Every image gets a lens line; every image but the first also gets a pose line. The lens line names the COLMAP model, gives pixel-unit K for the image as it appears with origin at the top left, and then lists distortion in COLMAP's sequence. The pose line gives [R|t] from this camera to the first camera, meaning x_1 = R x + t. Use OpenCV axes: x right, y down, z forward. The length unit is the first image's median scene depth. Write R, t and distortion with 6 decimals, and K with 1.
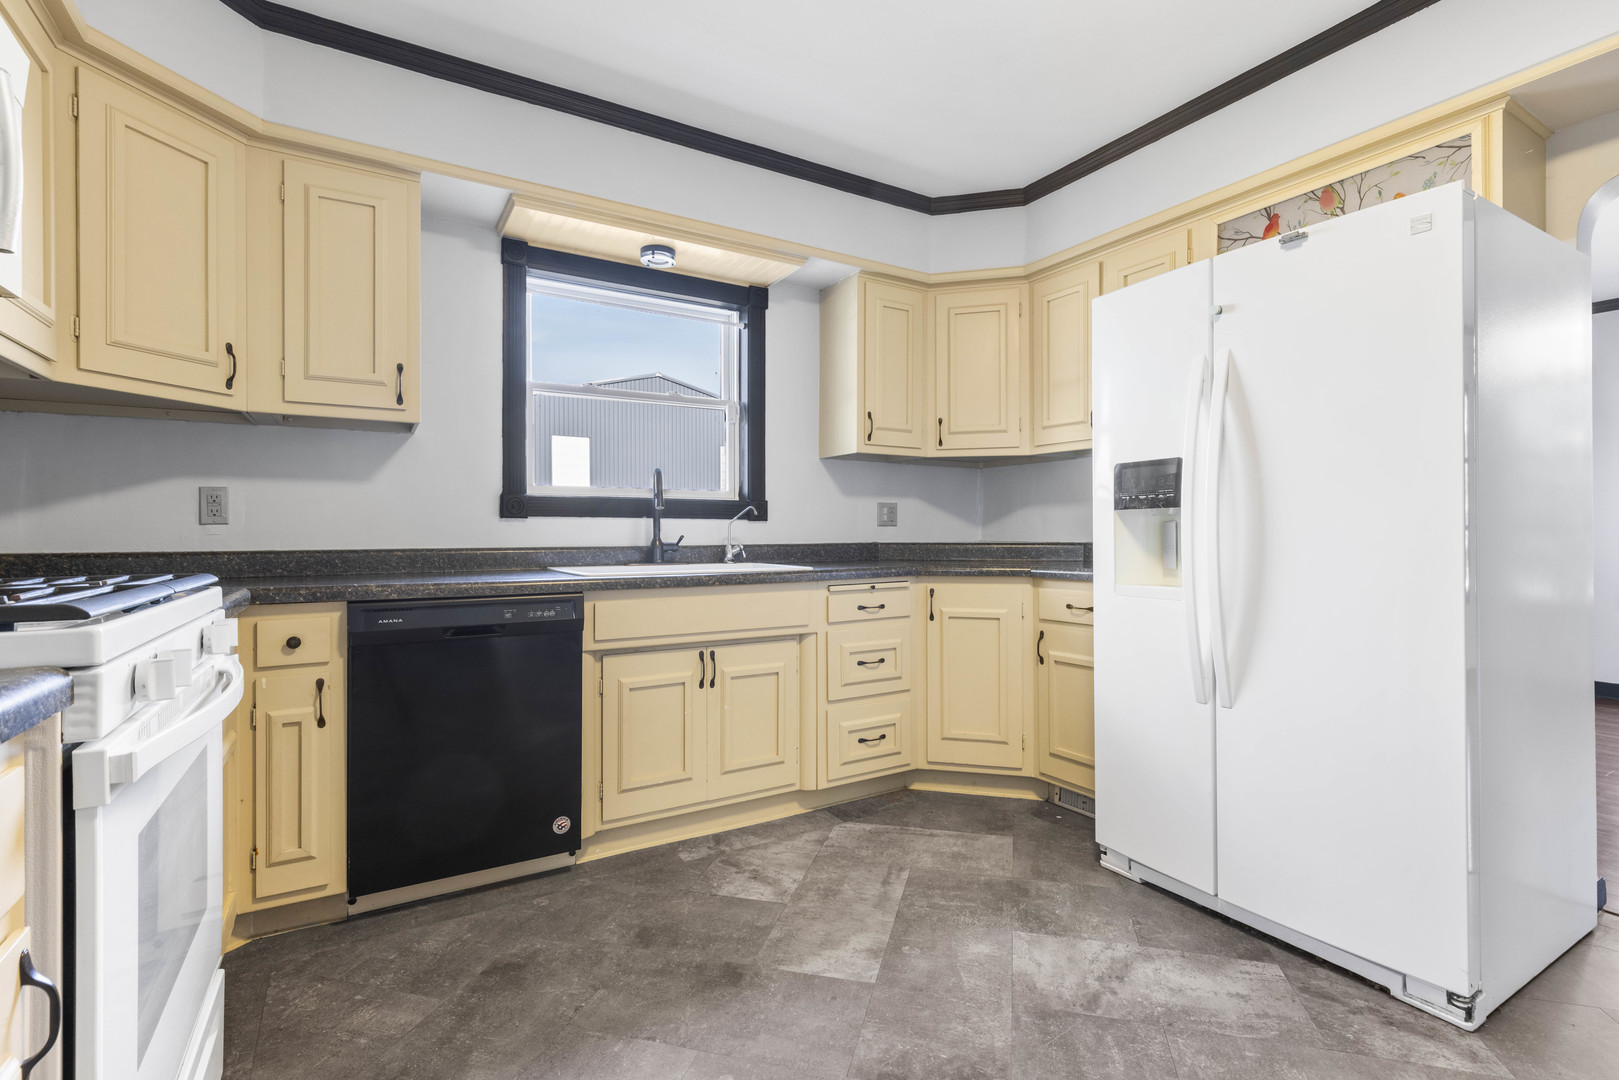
lens RADIAL K [[759.3, 0, 815.9], [0, 759.3, 536.4], [0, 0, 1]] dist [0.015702, -0.002413]
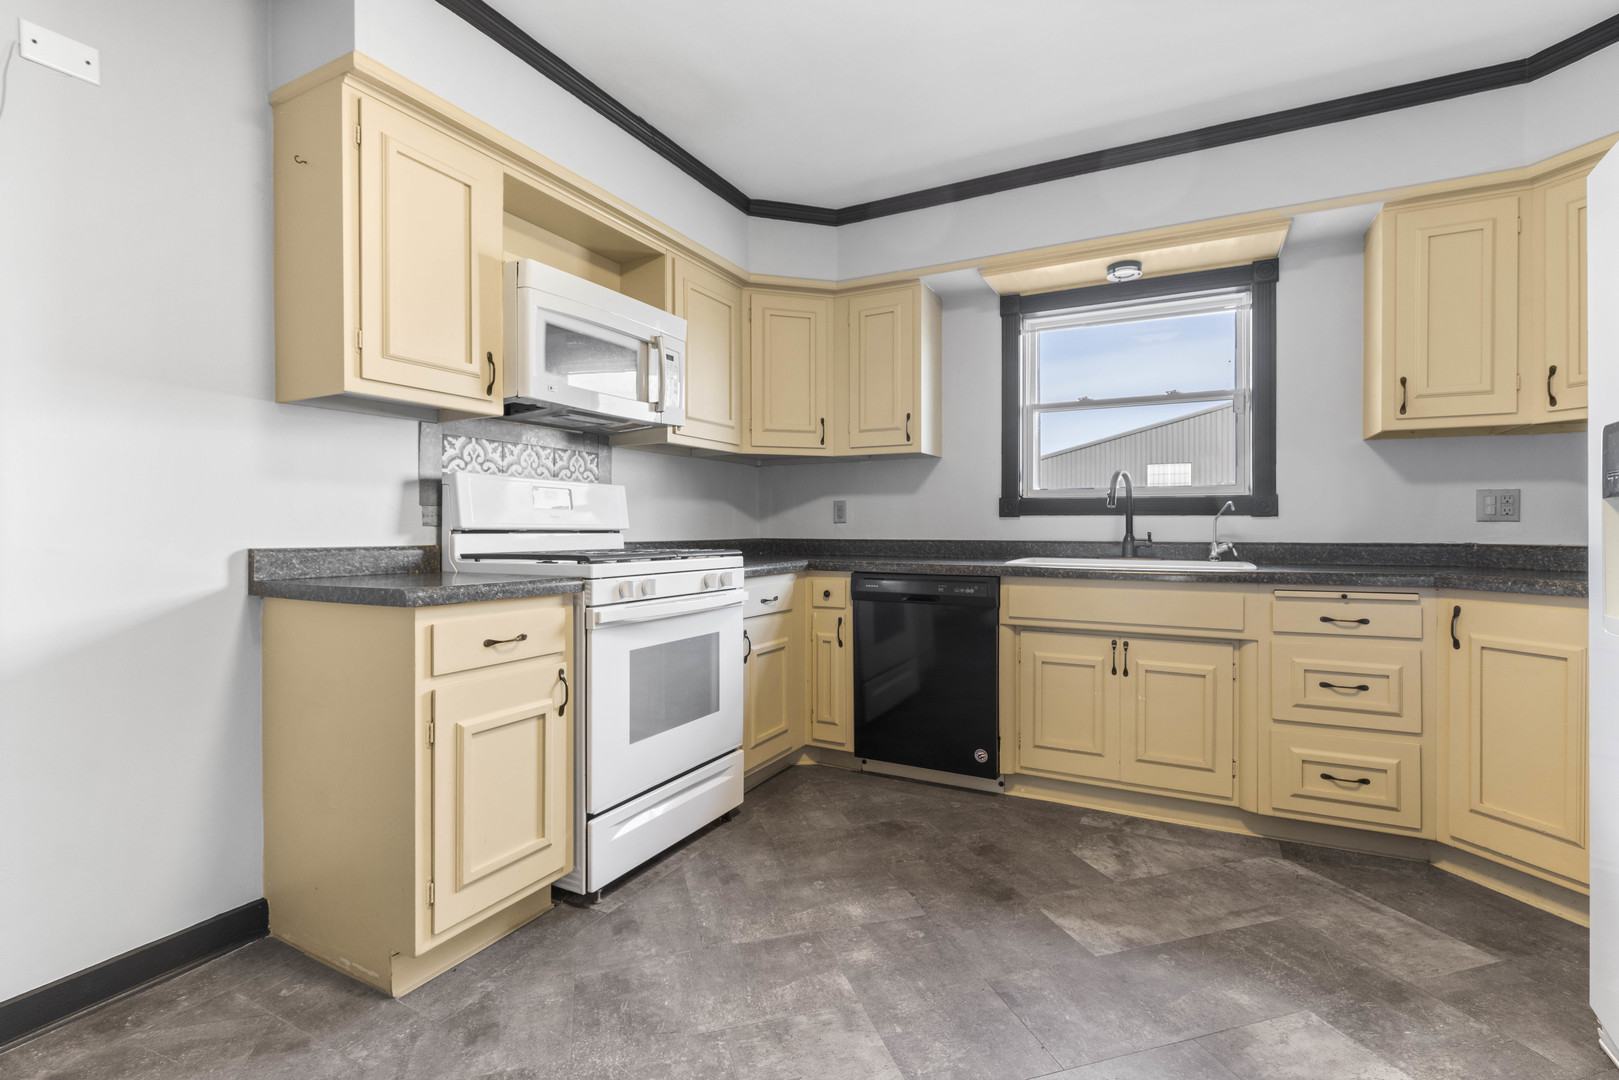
lens RADIAL K [[759.3, 0, 818.1], [0, 759.3, 533.0], [0, 0, 1]] dist [0.015702, -0.002413]
pose [[0.519662, 0.010421, -0.854309, 0.548297], [-0.005724, 0.999946, 0.008716, -0.007103], [0.854353, 0.000360, 0.519693, 0.083187]]
